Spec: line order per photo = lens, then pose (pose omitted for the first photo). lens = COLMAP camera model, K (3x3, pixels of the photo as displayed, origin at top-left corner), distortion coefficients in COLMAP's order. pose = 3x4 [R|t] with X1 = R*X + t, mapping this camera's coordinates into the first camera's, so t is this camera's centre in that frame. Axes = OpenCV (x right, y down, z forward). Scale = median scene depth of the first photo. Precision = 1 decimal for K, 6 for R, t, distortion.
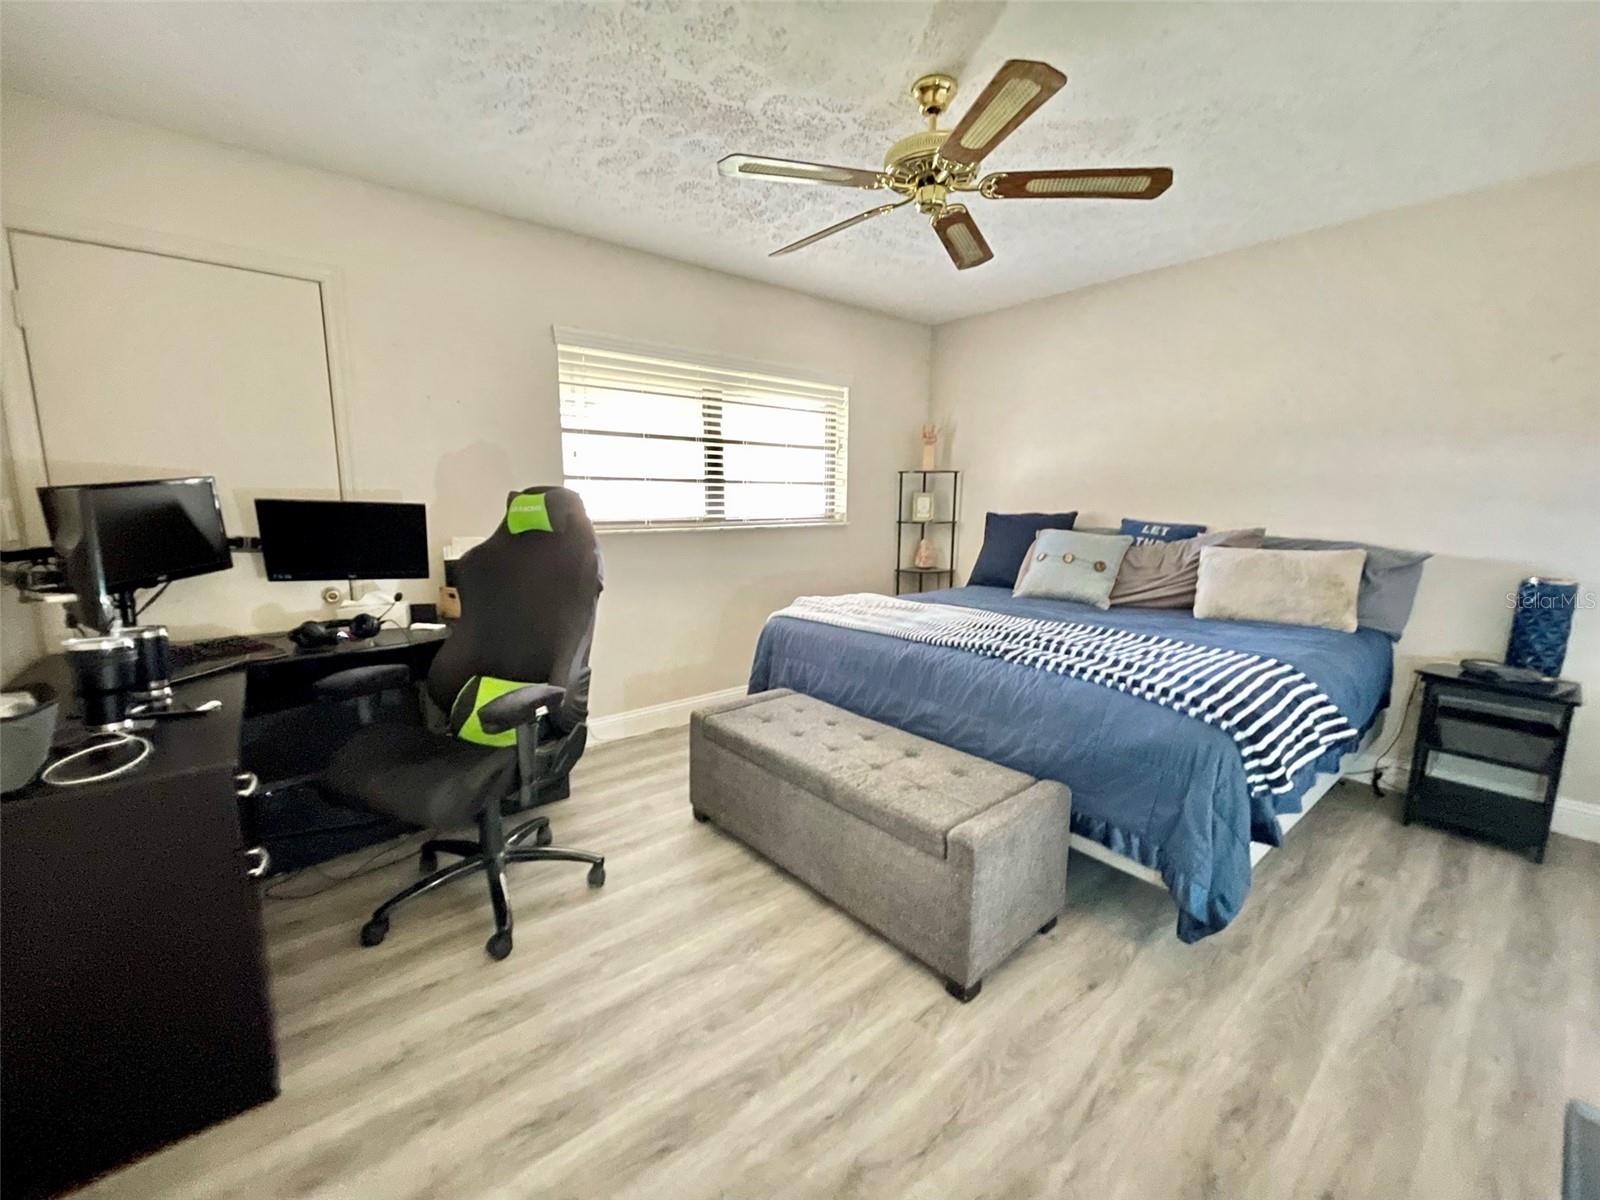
lens RADIAL K [[645.0, 0, 798.5], [0, 645.0, 598.0], [0, 0, 1]] dist [-0.005513, 0.000847]
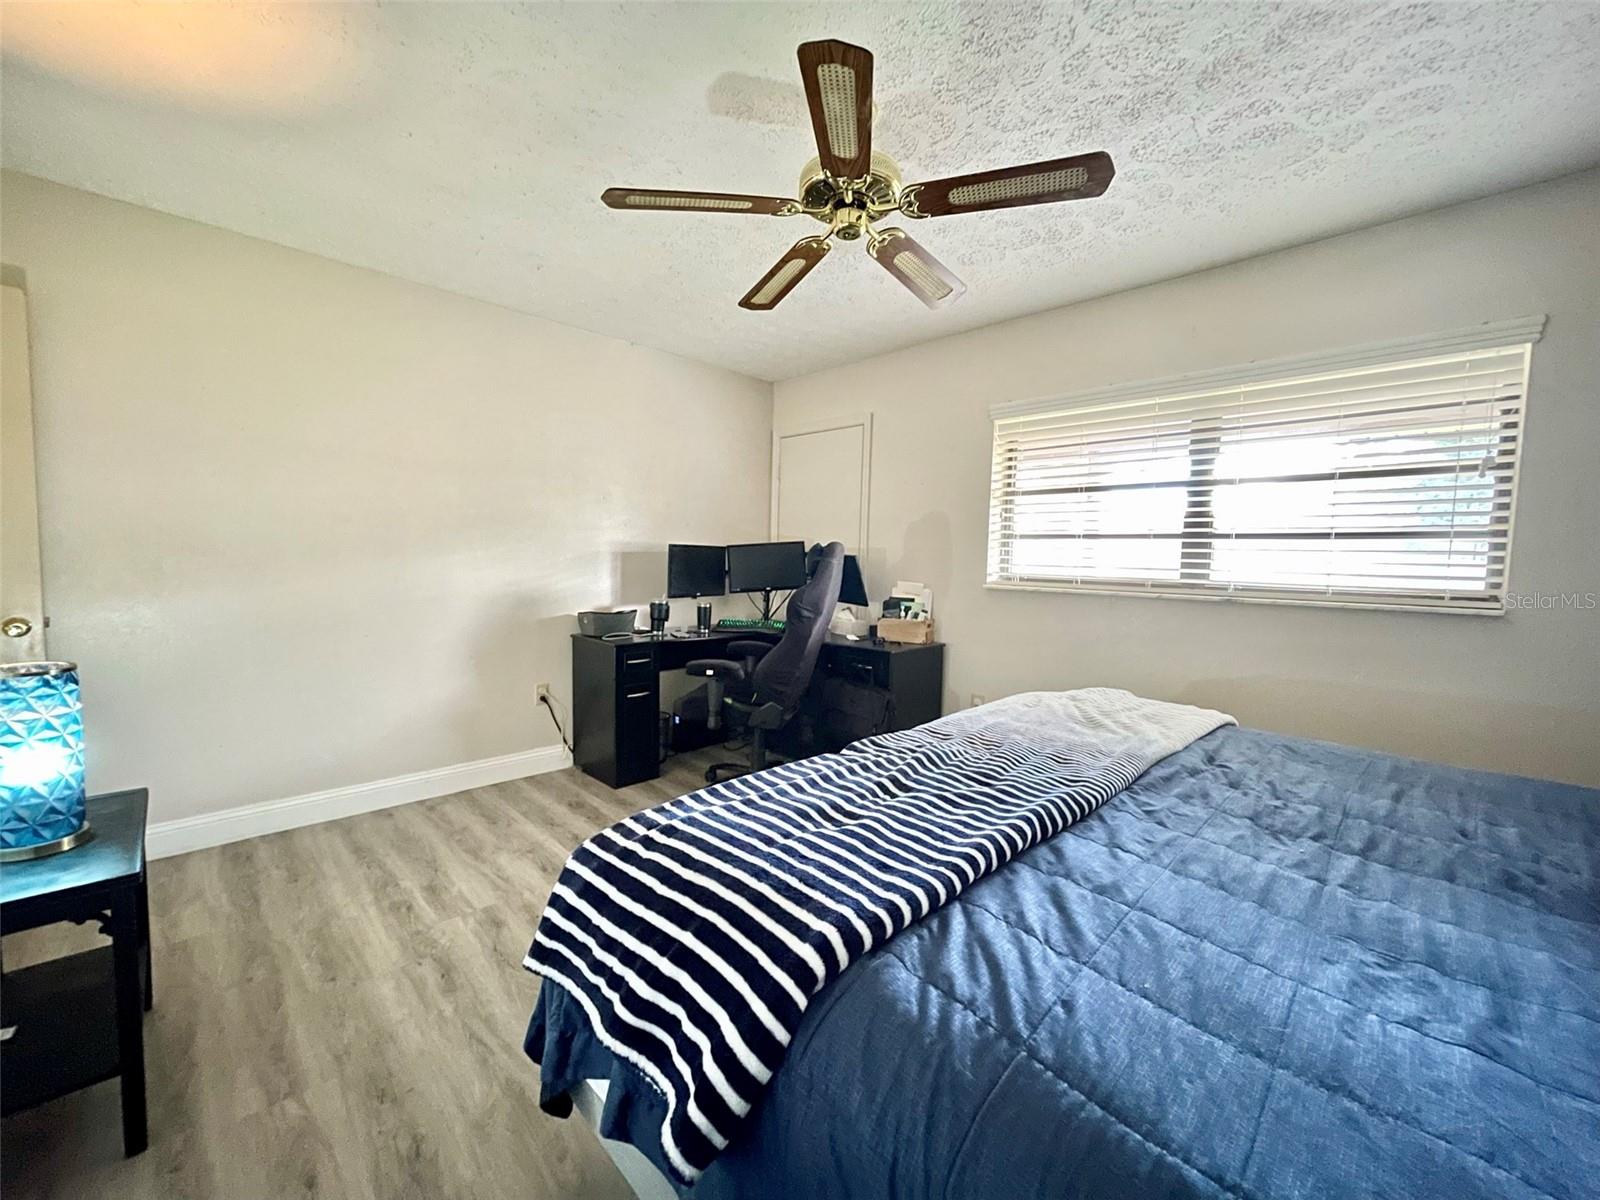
lens RADIAL K [[645.0, 0, 796.7], [0, 645.0, 600.3], [0, 0, 1]] dist [-0.005513, 0.000847]
pose [[0.085645, 0.067149, -0.994060, 0.600485], [-0.173166, 0.983544, 0.051519, -0.064099], [0.981162, 0.167725, 0.095864, 0.482706]]
